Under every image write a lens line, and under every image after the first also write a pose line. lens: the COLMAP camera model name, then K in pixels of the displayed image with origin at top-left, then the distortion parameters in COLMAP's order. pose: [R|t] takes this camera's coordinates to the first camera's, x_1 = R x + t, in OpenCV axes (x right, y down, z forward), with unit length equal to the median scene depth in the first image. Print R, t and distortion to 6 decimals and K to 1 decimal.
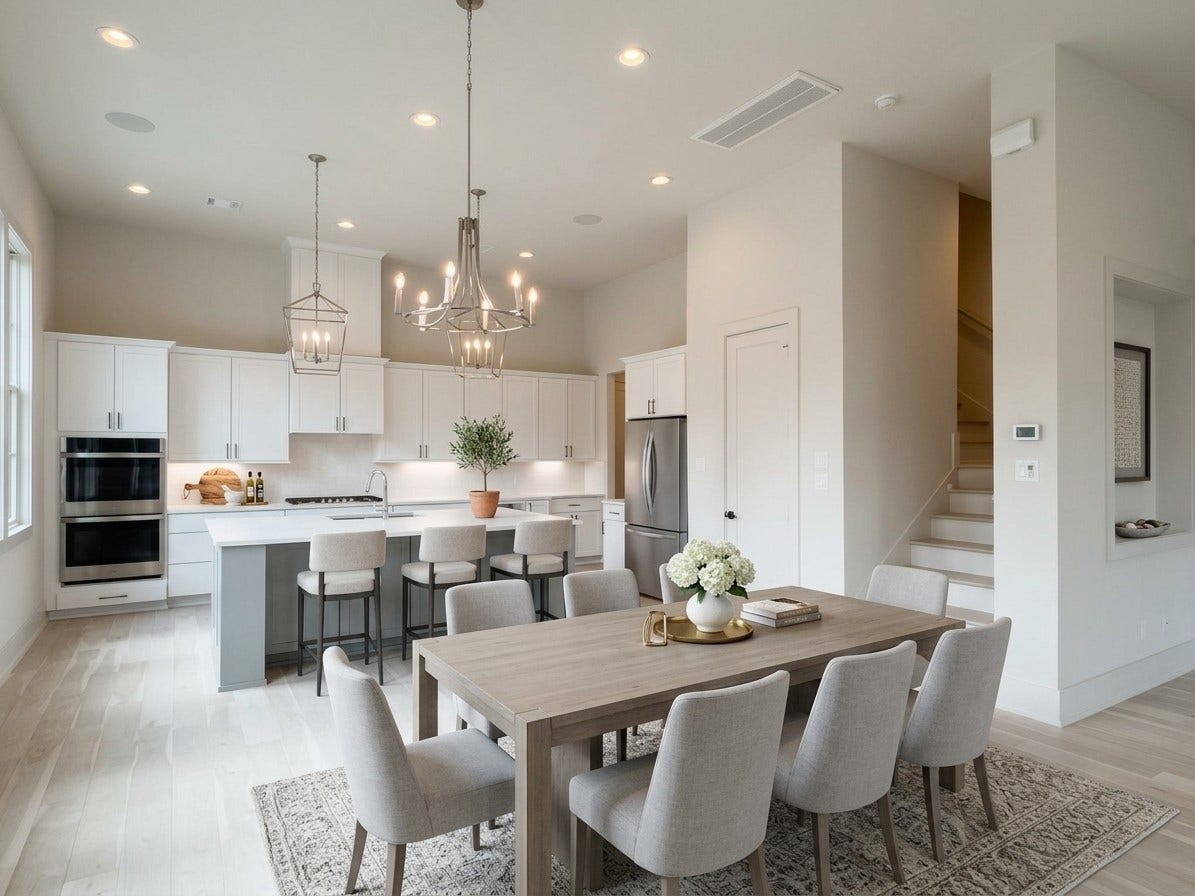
lens RADIAL K [[679.5, 0, 595.5], [0, 679.5, 451.4], [0, 0, 1]] dist [0.000006, -0.004322]
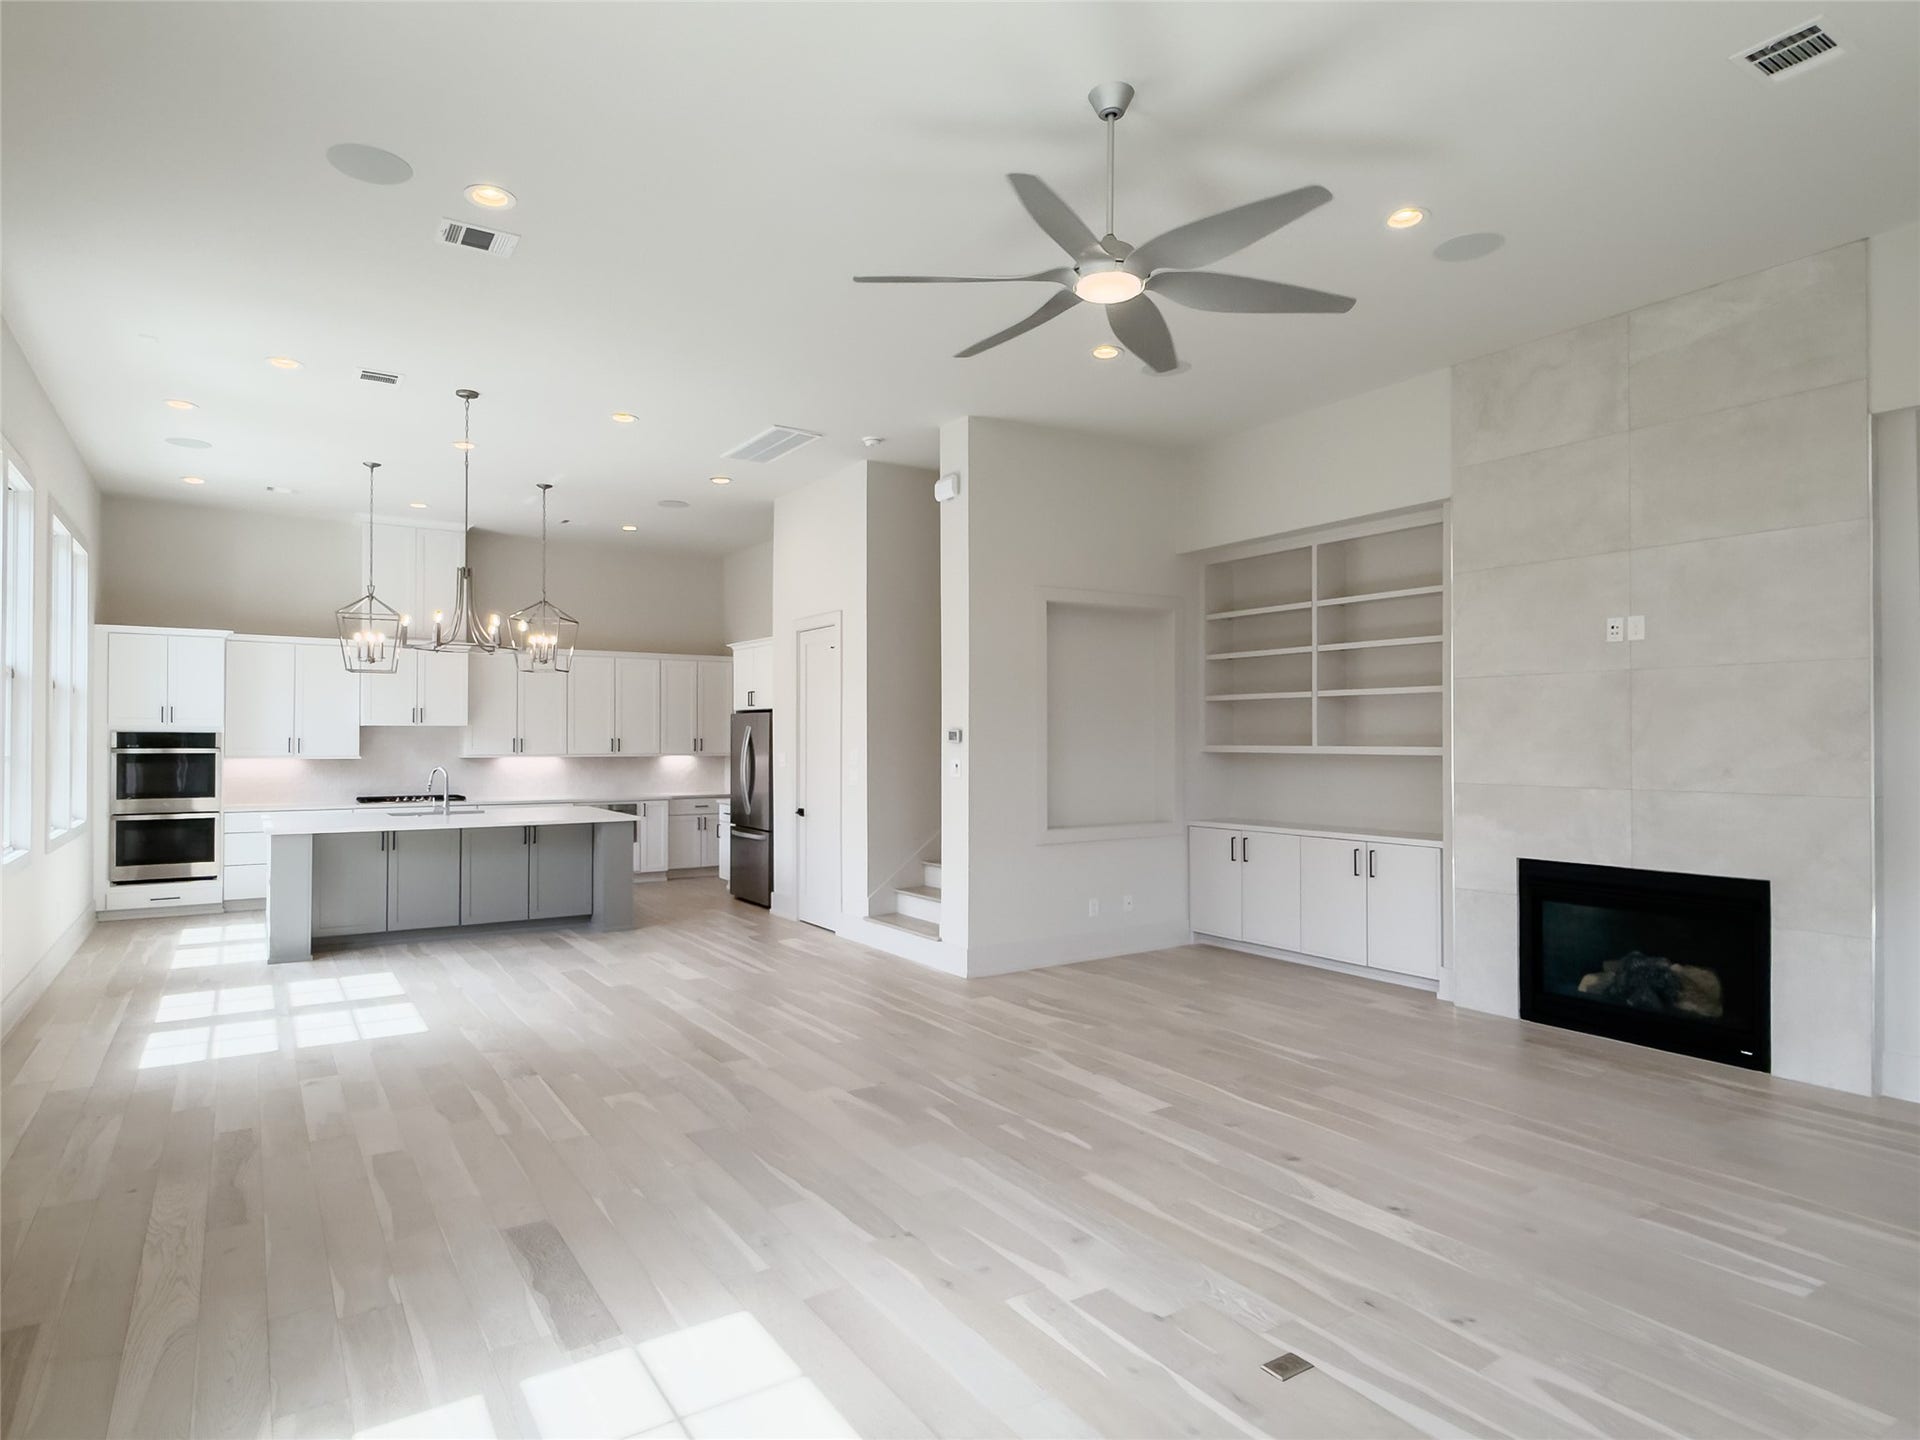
lens RADIAL K [[1091.7, 0, 960.8], [0, 1091.7, 727.4], [0, 0, 1]] dist [0.000006, -0.004322]
pose [[0.999572, 0.001127, 0.029218, 0.382900], [-0.000920, 0.999974, -0.007102, -0.018752], [-0.029226, 0.007073, 0.999548, -0.597095]]
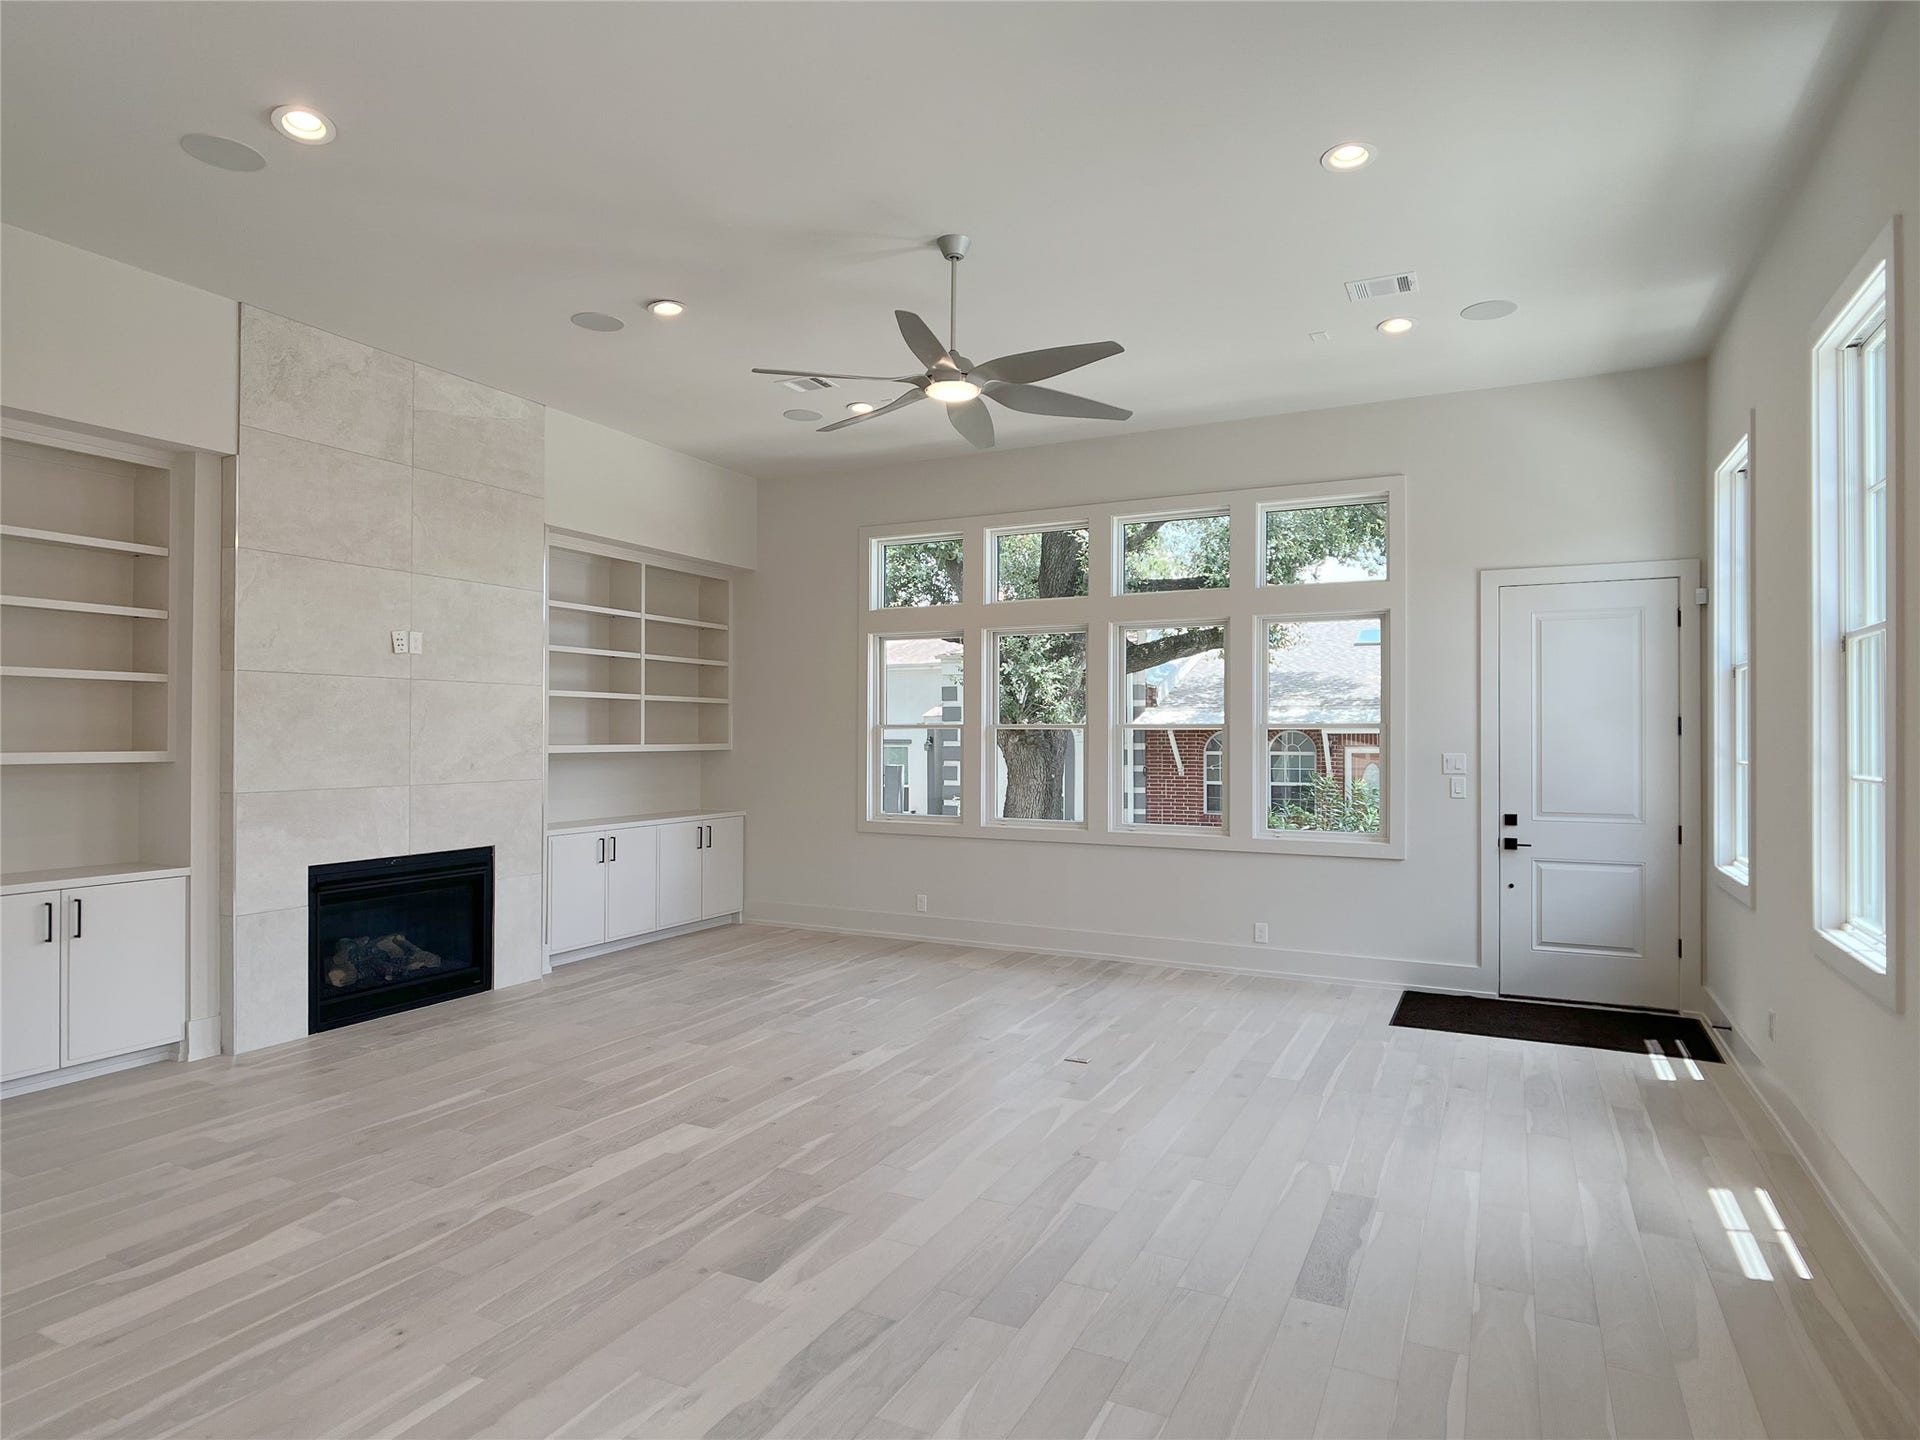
lens RADIAL K [[1091.7, 0, 952.9], [0, 1091.7, 725.9], [0, 0, 1]] dist [0.000006, -0.004322]
pose [[-0.522906, 0.005202, 0.852374, -0.203712], [-0.006784, 0.999924, -0.010265, -0.022929], [-0.852363, -0.011150, -0.522831, 0.451437]]
